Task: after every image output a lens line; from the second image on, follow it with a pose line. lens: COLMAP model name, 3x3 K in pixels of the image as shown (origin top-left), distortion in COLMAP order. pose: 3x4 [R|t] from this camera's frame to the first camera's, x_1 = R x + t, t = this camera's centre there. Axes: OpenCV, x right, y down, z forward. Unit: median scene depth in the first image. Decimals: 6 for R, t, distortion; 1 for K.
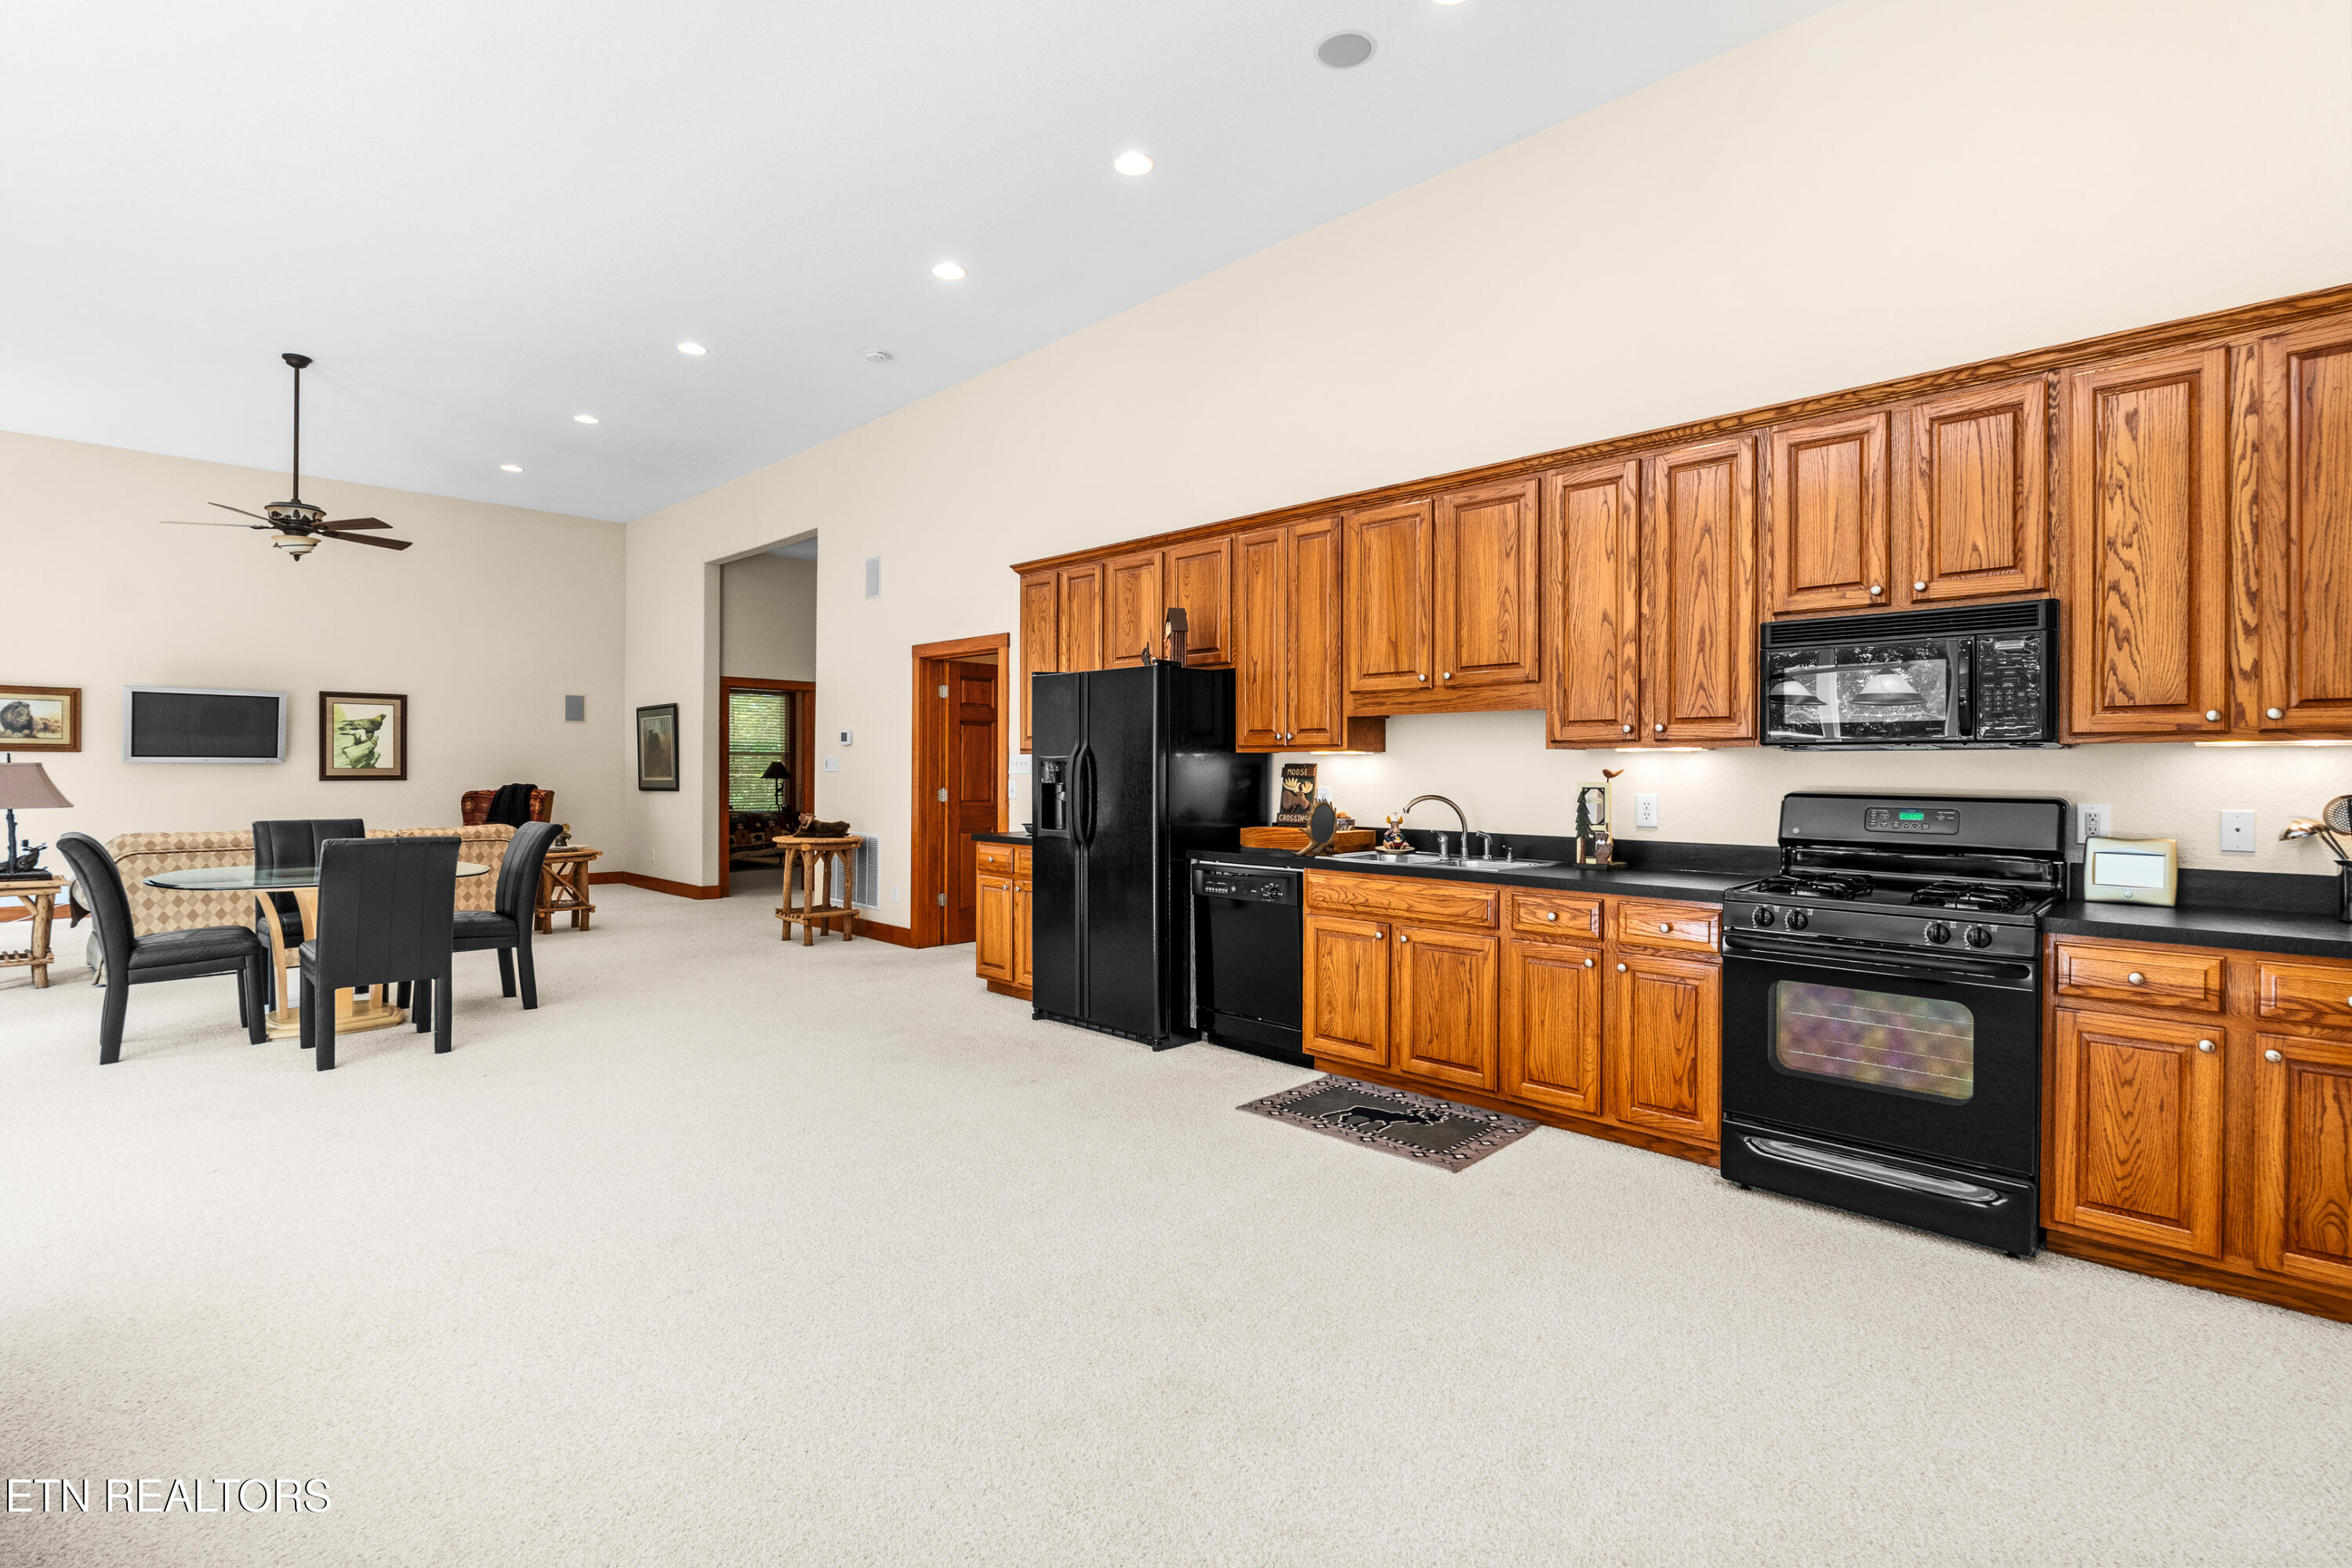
lens RADIAL K [[1117.9, 0, 1181.5], [0, 1117.9, 775.2], [0, 0, 1]] dist [0.001091, 0.000423]
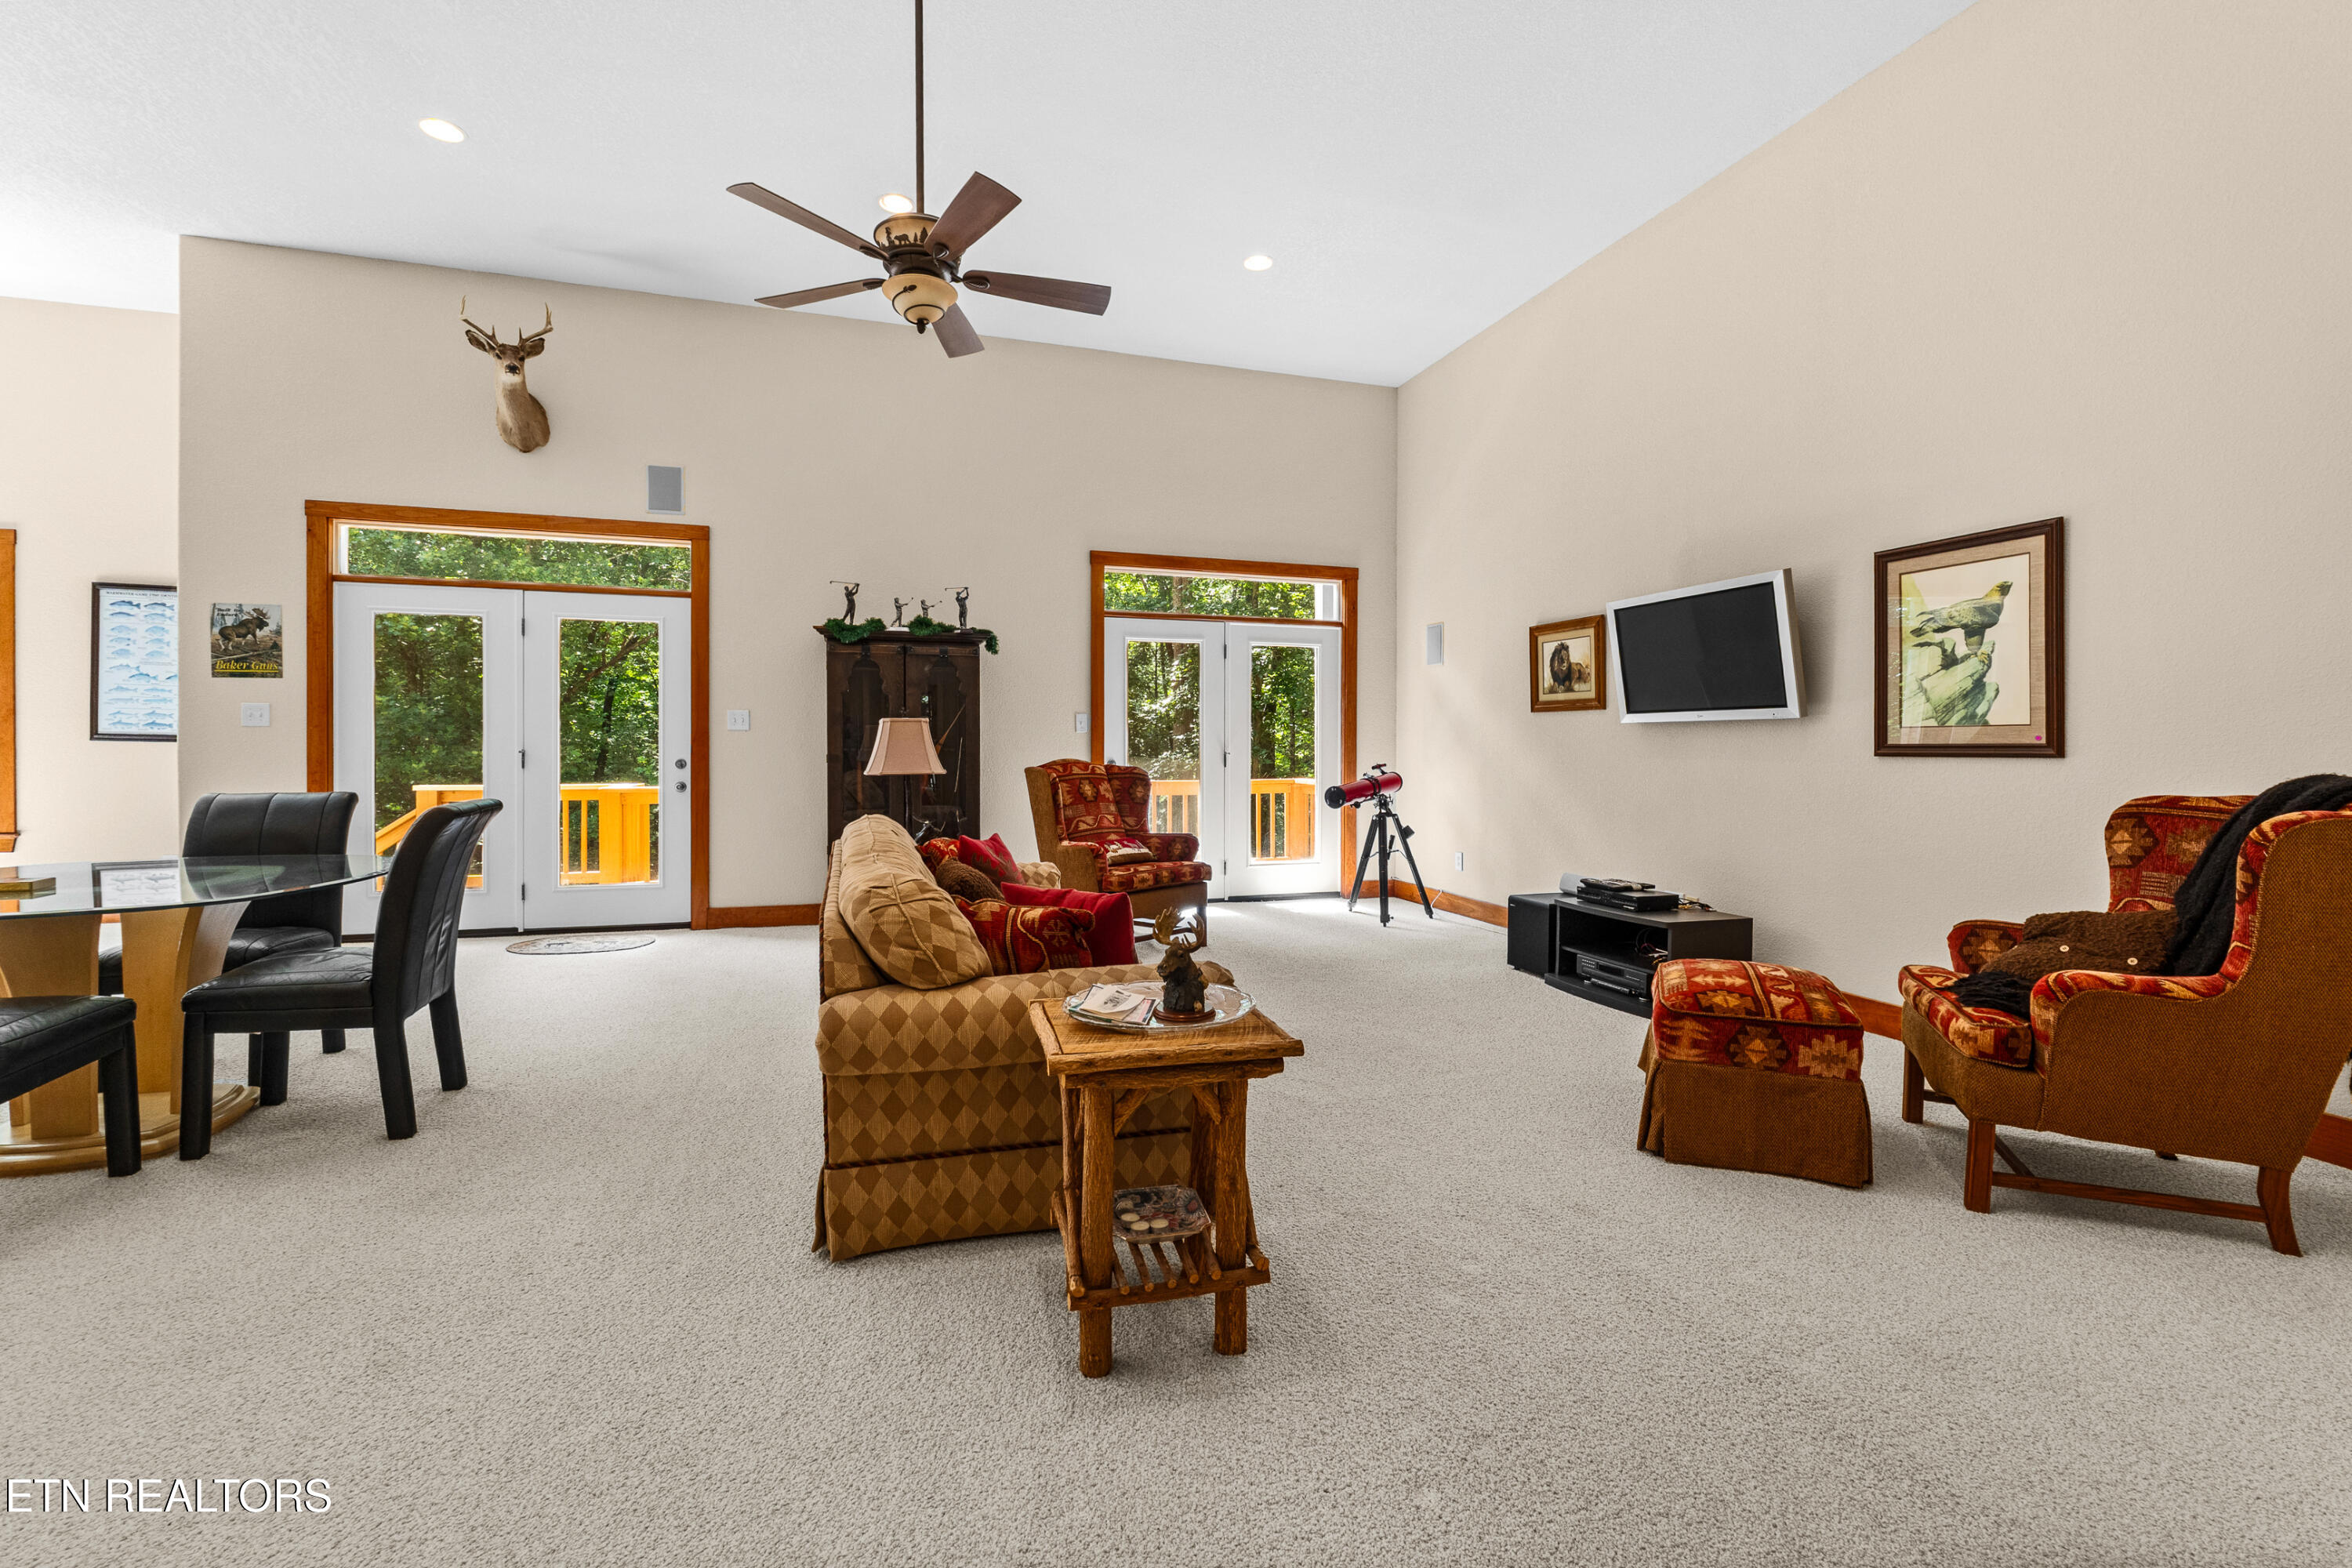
lens RADIAL K [[1007.0, 0, 1188.5], [0, 1007.0, 753.5], [0, 0, 1]] dist [-0.001189, -0.000327]
pose [[-0.455465, 0.000334, -0.890253, -0.636095], [-0.011520, 0.999914, 0.006269, 0.009540], [0.890179, 0.013111, -0.455422, 2.022977]]
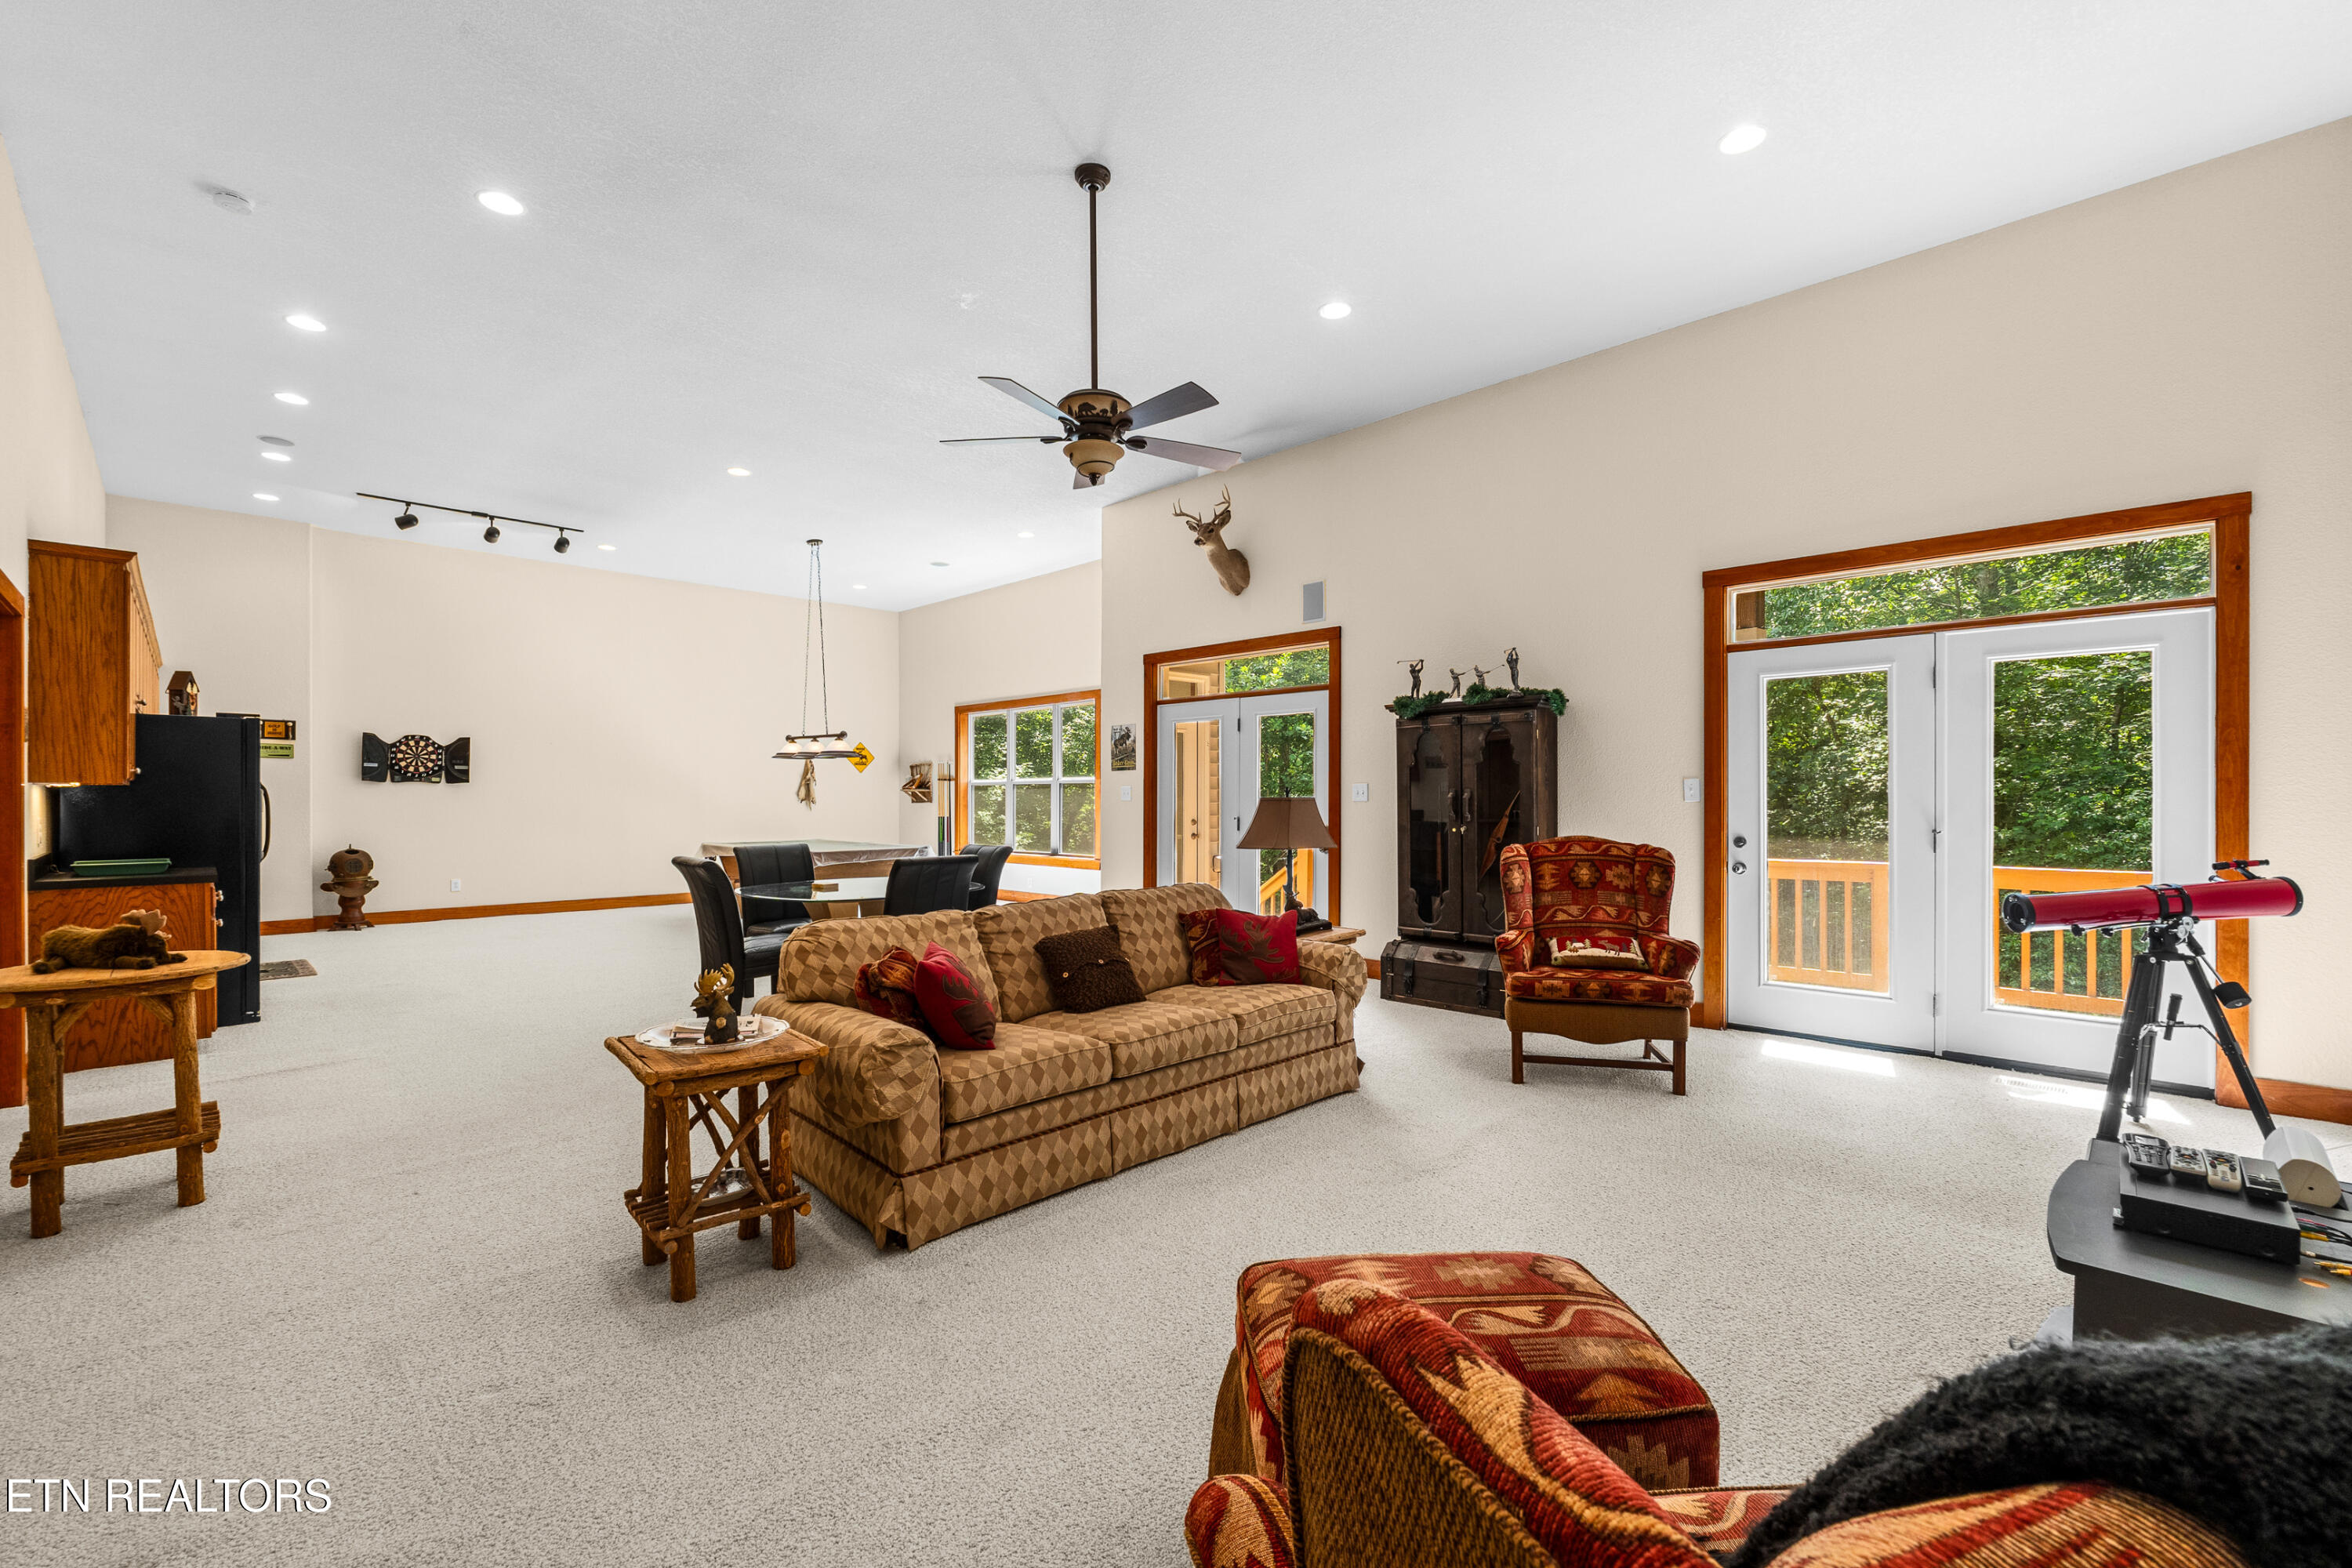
lens RADIAL K [[1006.3, 0, 1165.7], [0, 1006.3, 795.8], [0, 0, 1]] dist [-0.001650, -0.000148]
pose [[-0.999946, -0.003568, 0.009802, -1.263881], [-0.003533, 0.999987, 0.003546, -0.018557], [-0.009814, 0.003511, -0.999946, 2.387375]]
